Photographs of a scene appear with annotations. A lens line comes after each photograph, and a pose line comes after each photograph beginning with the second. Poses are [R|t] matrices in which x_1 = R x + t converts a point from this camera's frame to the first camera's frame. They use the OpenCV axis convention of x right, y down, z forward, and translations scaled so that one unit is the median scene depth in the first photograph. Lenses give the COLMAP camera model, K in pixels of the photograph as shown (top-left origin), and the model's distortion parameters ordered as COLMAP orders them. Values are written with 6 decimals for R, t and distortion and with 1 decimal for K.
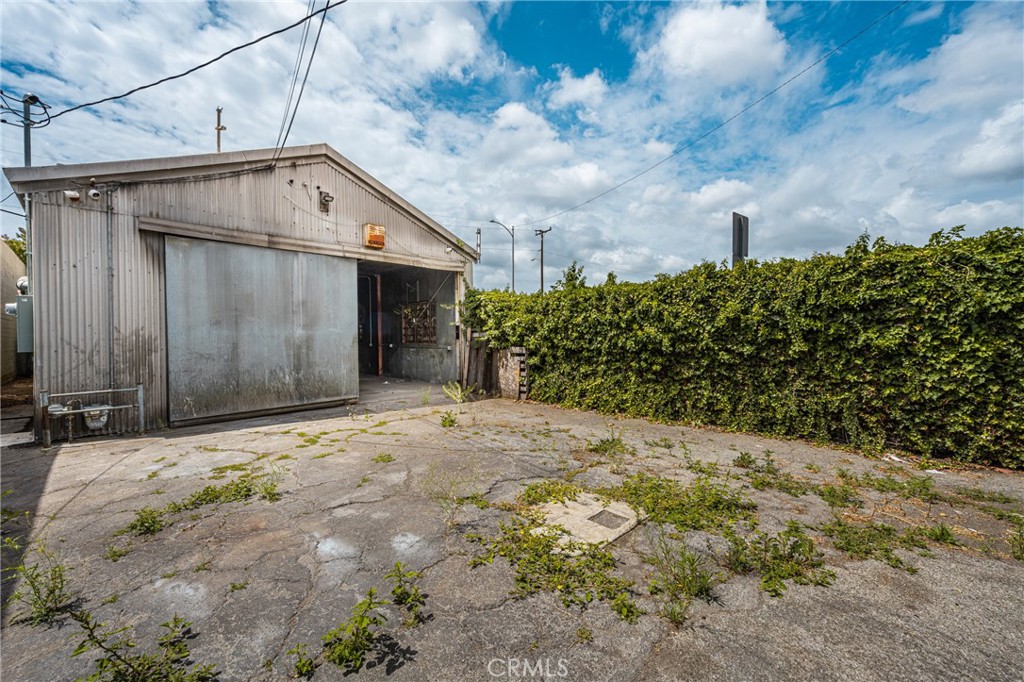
lens RADIAL K [[416.9, 0, 508.6], [0, 416.9, 335.5], [0, 0, 1]] dist [-0.001206, 0.000175]
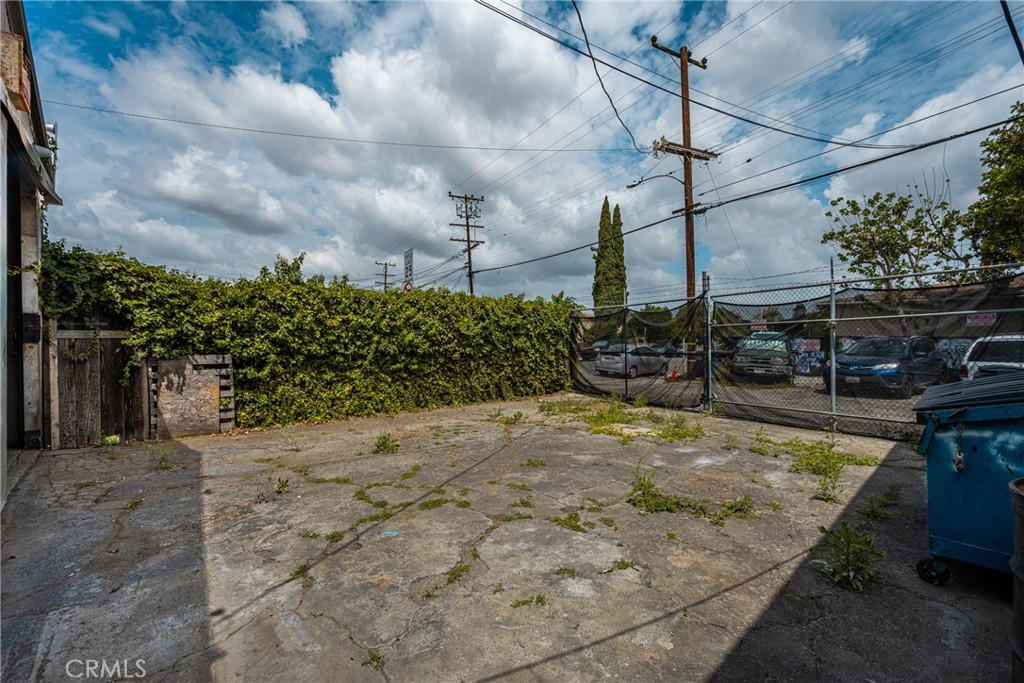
lens RADIAL K [[435.4, 0, 513.0], [0, 435.4, 345.9], [0, 0, 1]] dist [0.000507, 0.000093]
pose [[0.034188, -0.005637, 0.999400, -0.739223], [-0.011011, 0.999921, 0.006016, 0.004726], [-0.999355, -0.011210, 0.034124, 0.562516]]
